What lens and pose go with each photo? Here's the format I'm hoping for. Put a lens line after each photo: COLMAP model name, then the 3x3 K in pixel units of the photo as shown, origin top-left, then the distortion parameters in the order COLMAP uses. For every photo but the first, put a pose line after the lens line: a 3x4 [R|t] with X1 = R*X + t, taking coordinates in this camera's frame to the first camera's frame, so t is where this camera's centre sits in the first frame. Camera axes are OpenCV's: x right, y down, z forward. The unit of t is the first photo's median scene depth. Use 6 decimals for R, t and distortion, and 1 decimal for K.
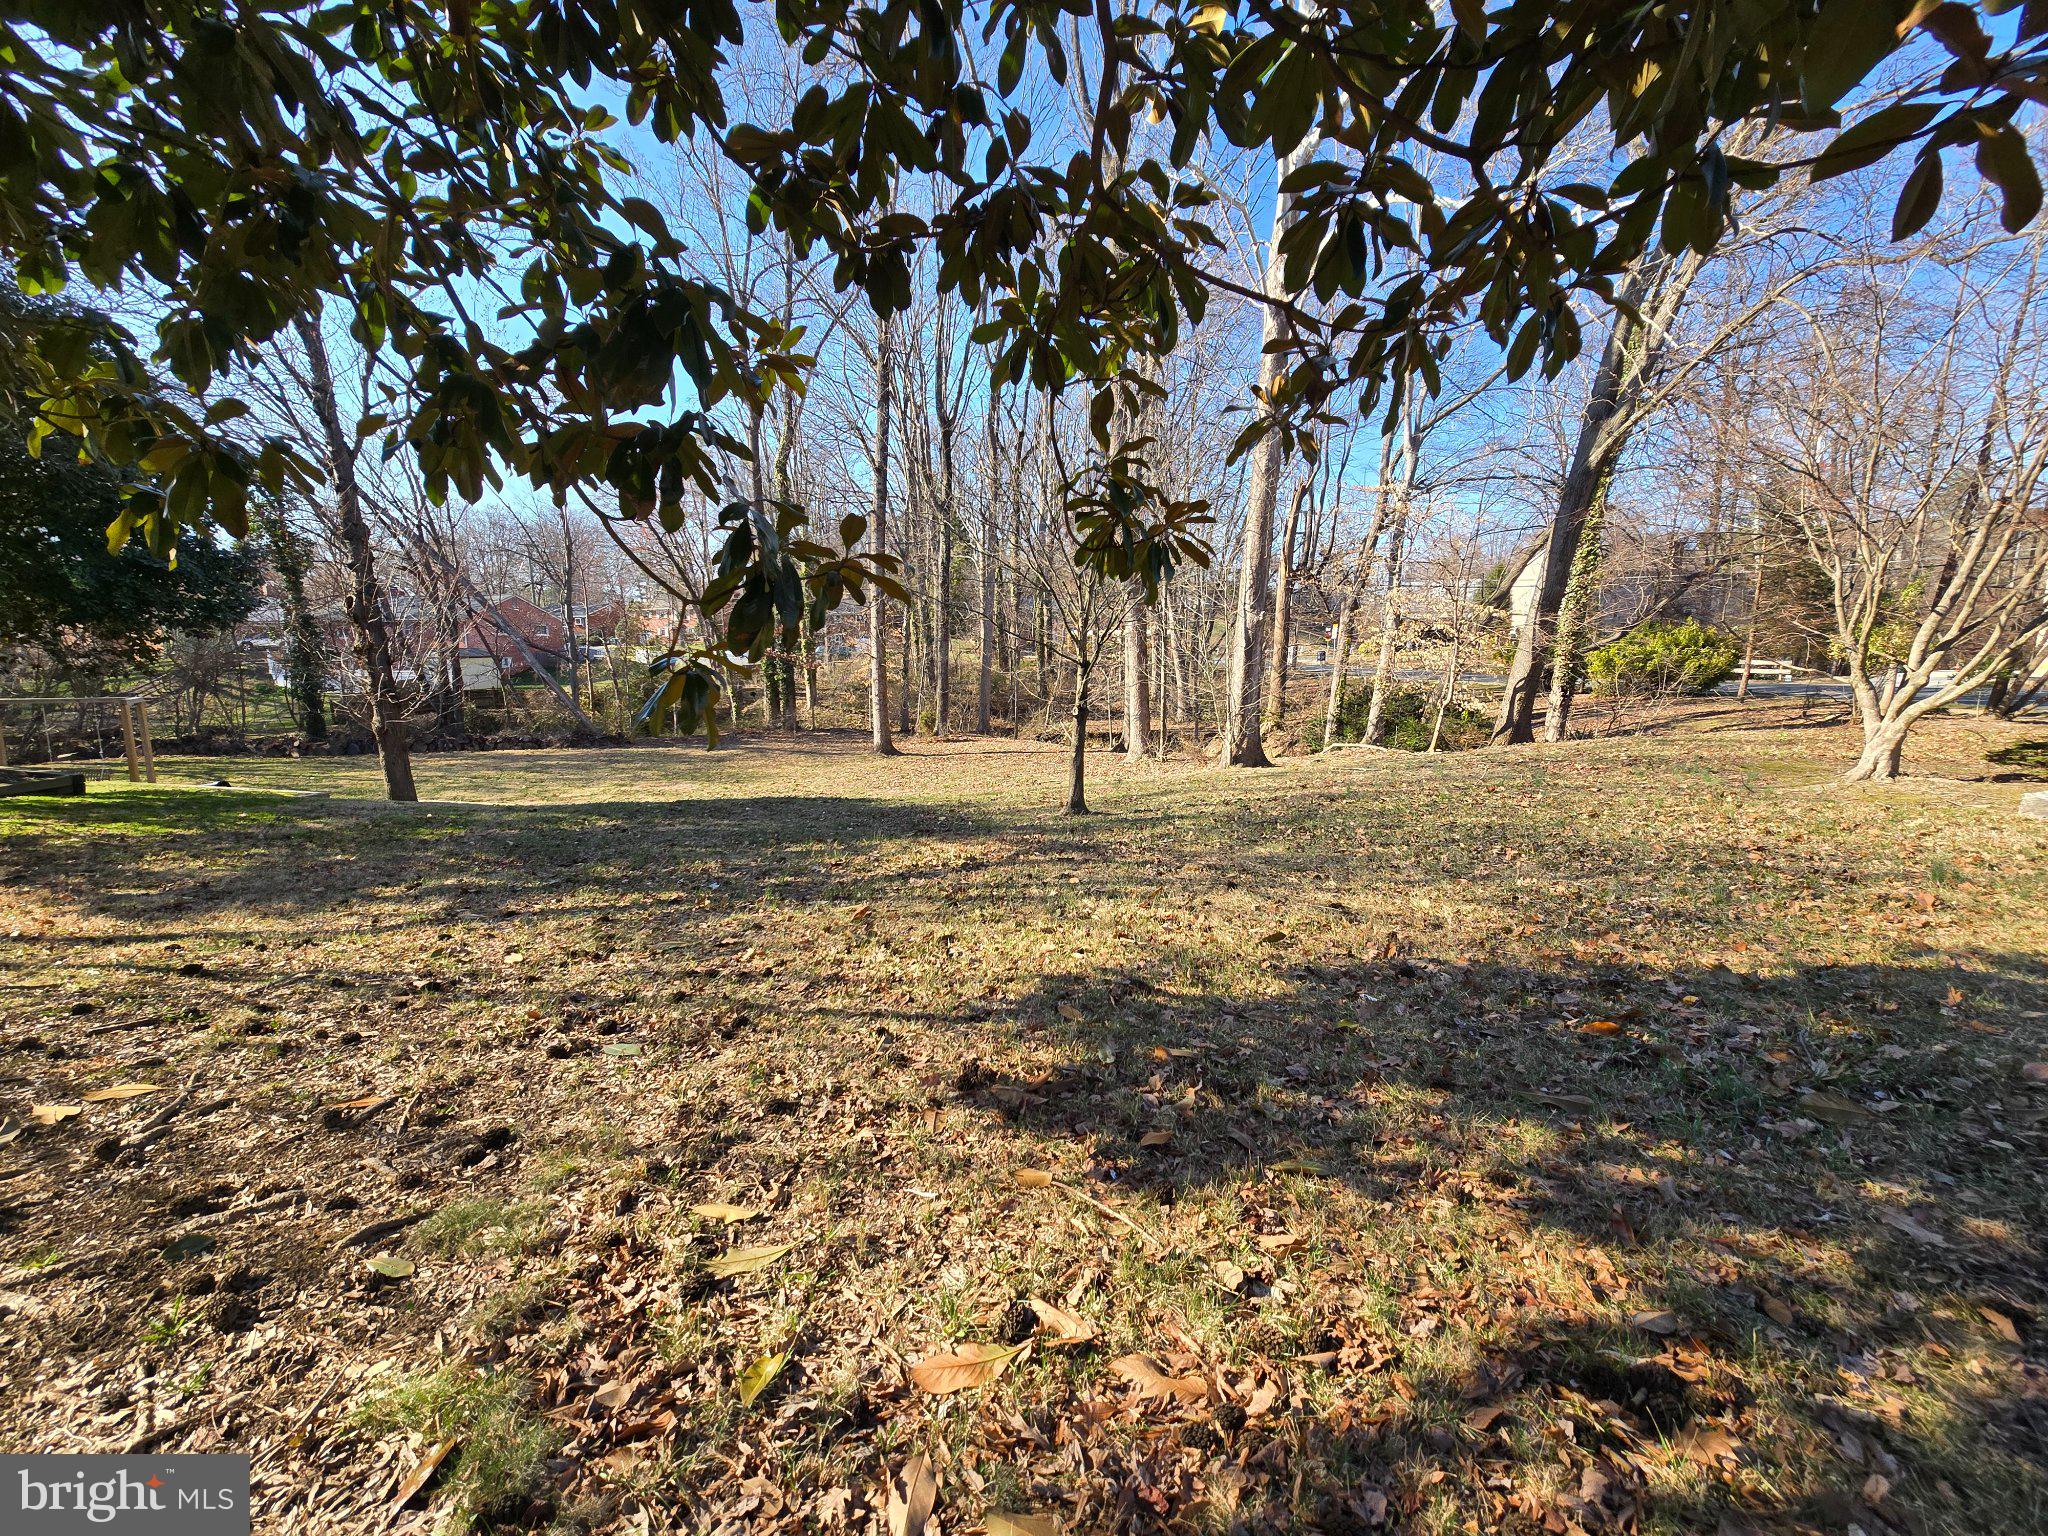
lens RADIAL K [[835.1, 0, 1024.0], [0, 835.1, 768.0], [0, 0, 1]] dist [0.000186, 0.000406]
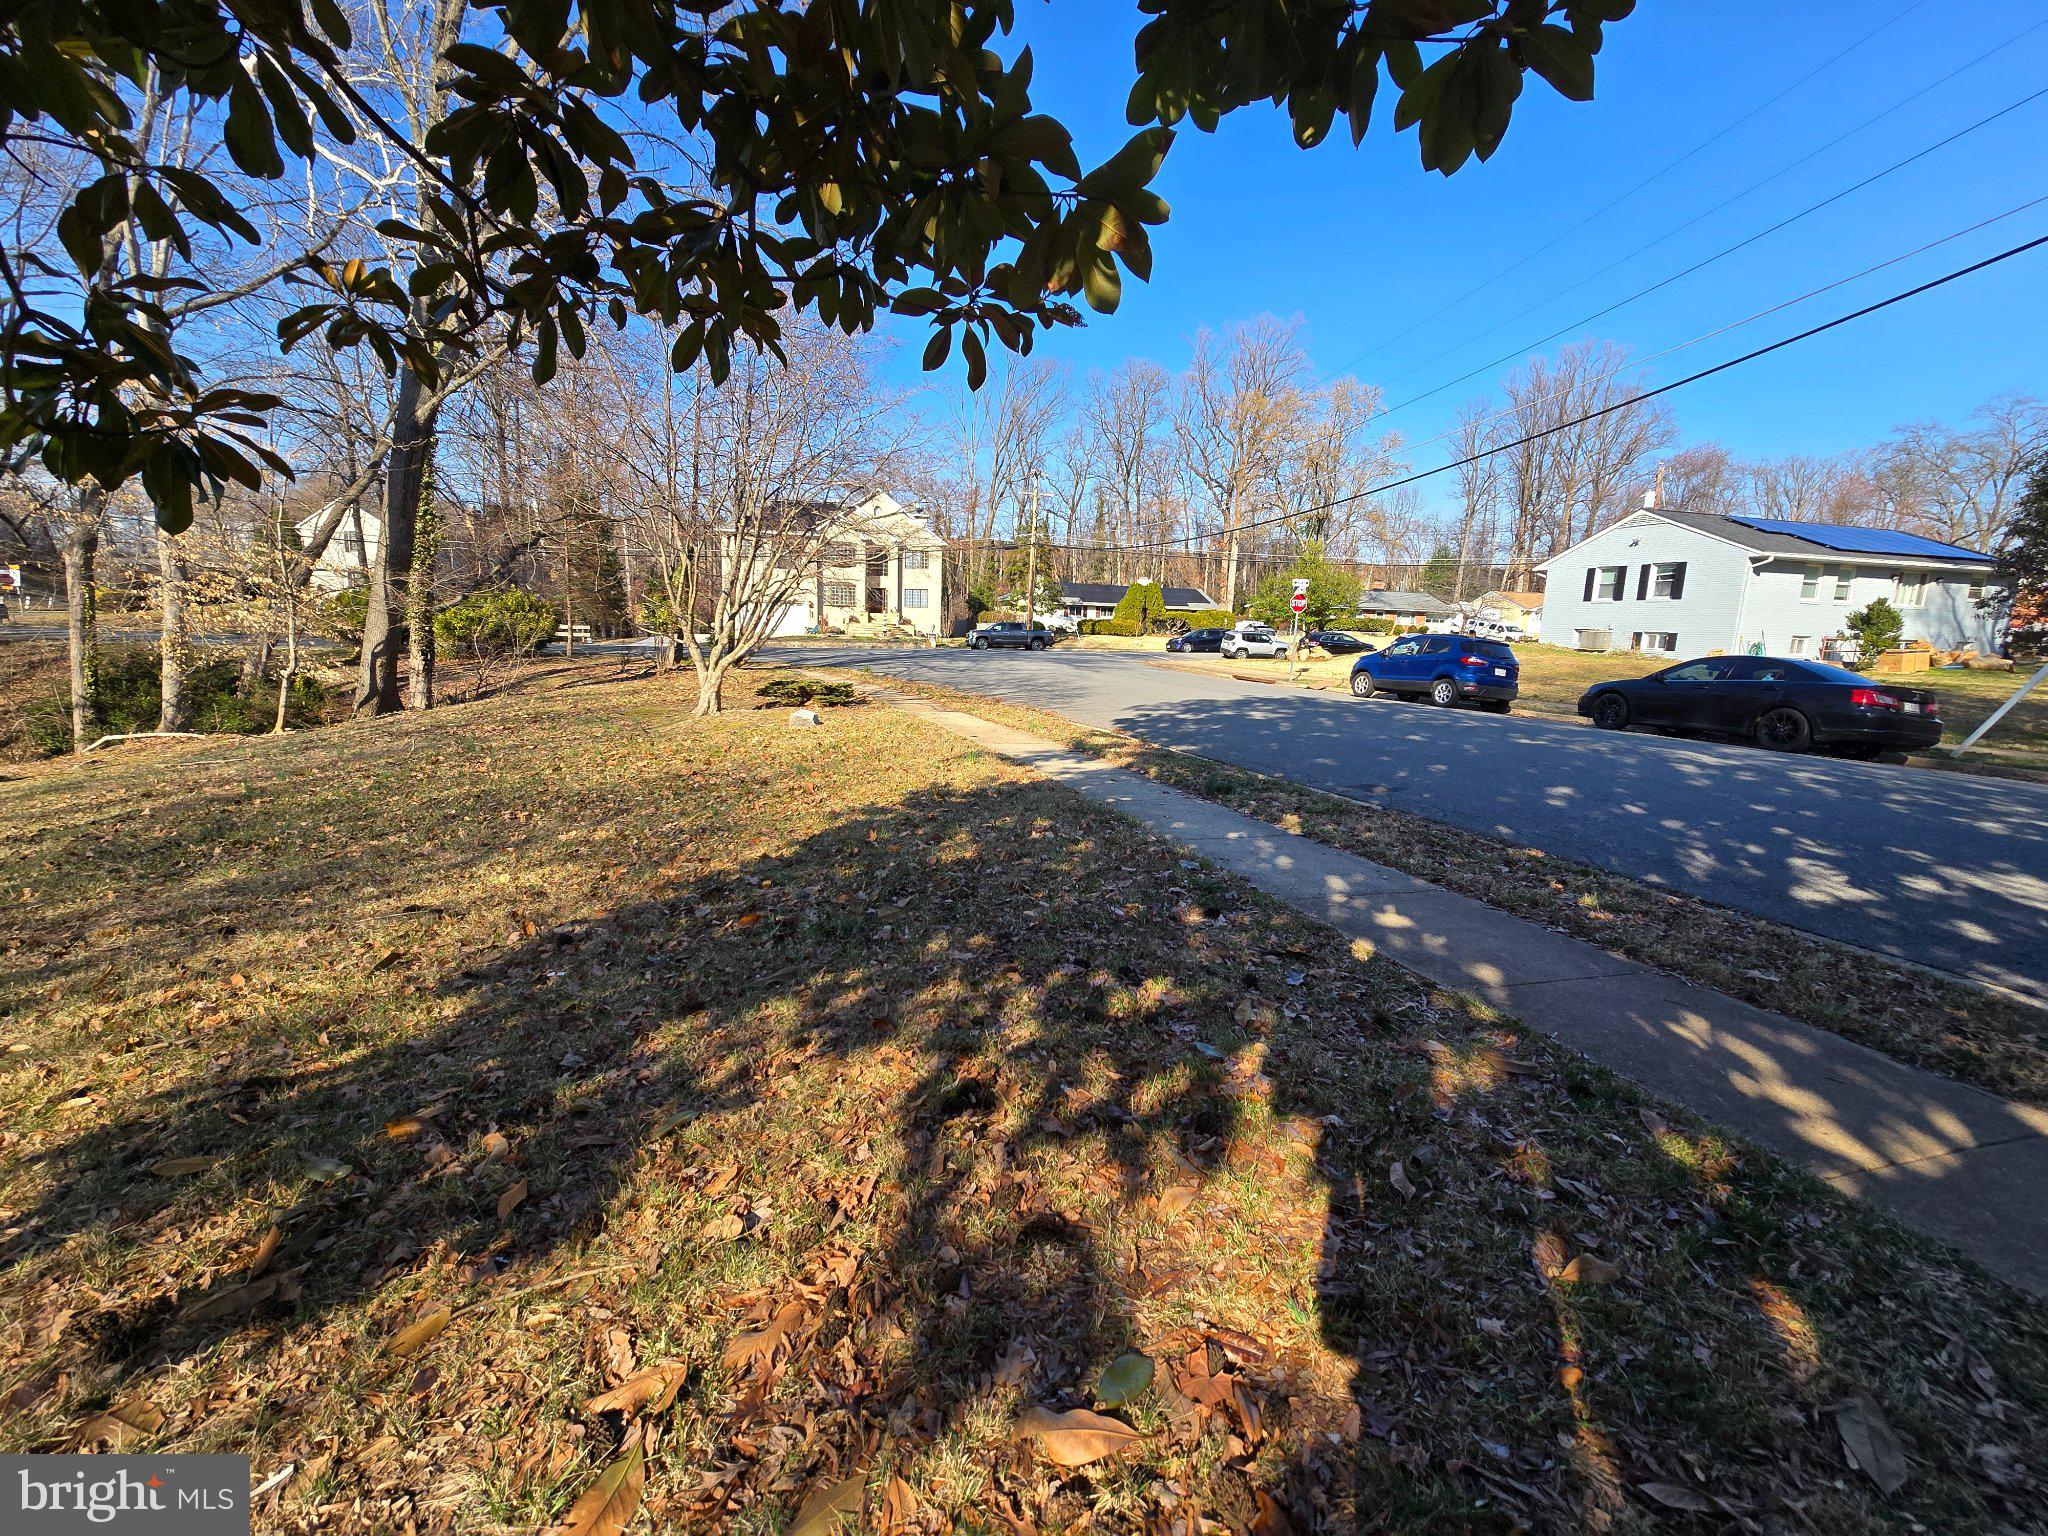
lens RADIAL K [[835.1, 0, 1024.0], [0, 835.1, 768.0], [0, 0, 1]] dist [0.000186, 0.000406]
pose [[0.340348, -0.148758, 0.928458, -0.077757], [0.108350, 0.987034, 0.118425, -0.004697], [-0.934036, 0.060293, 0.352053, 0.041872]]
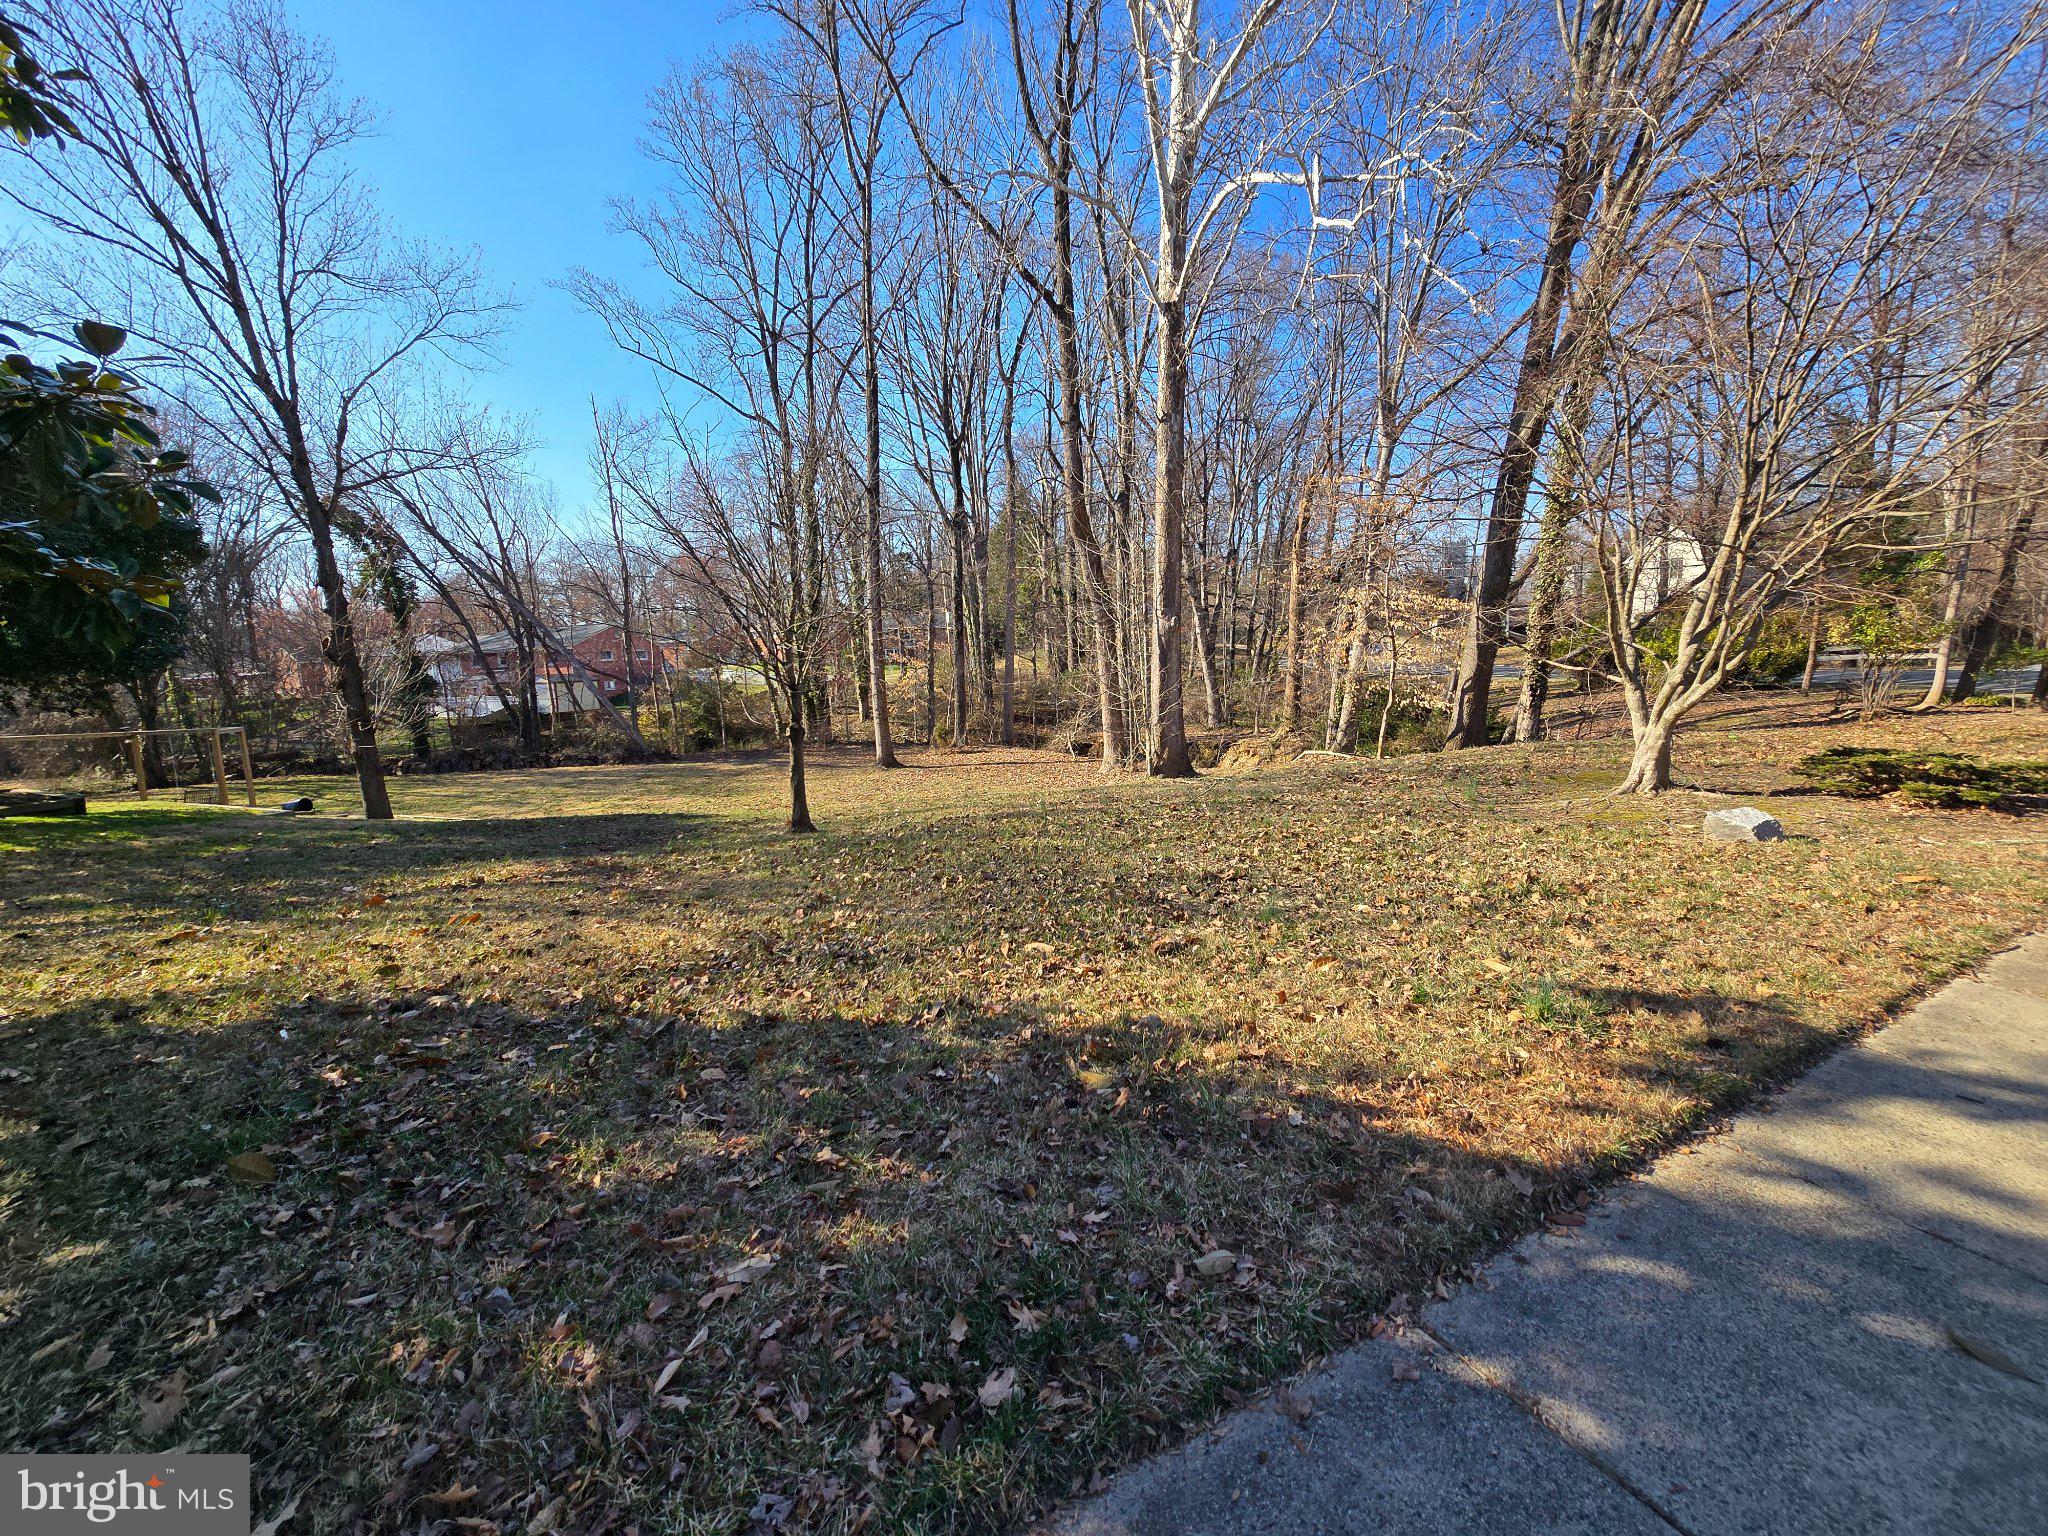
lens RADIAL K [[835.1, 0, 1024.0], [0, 835.1, 768.0], [0, 0, 1]] dist [0.000186, 0.000406]
pose [[0.988494, -0.012162, -0.150773, 0.516335], [0.010785, 0.999892, -0.009943, -0.009842], [0.150878, 0.008203, 0.988518, 0.050453]]
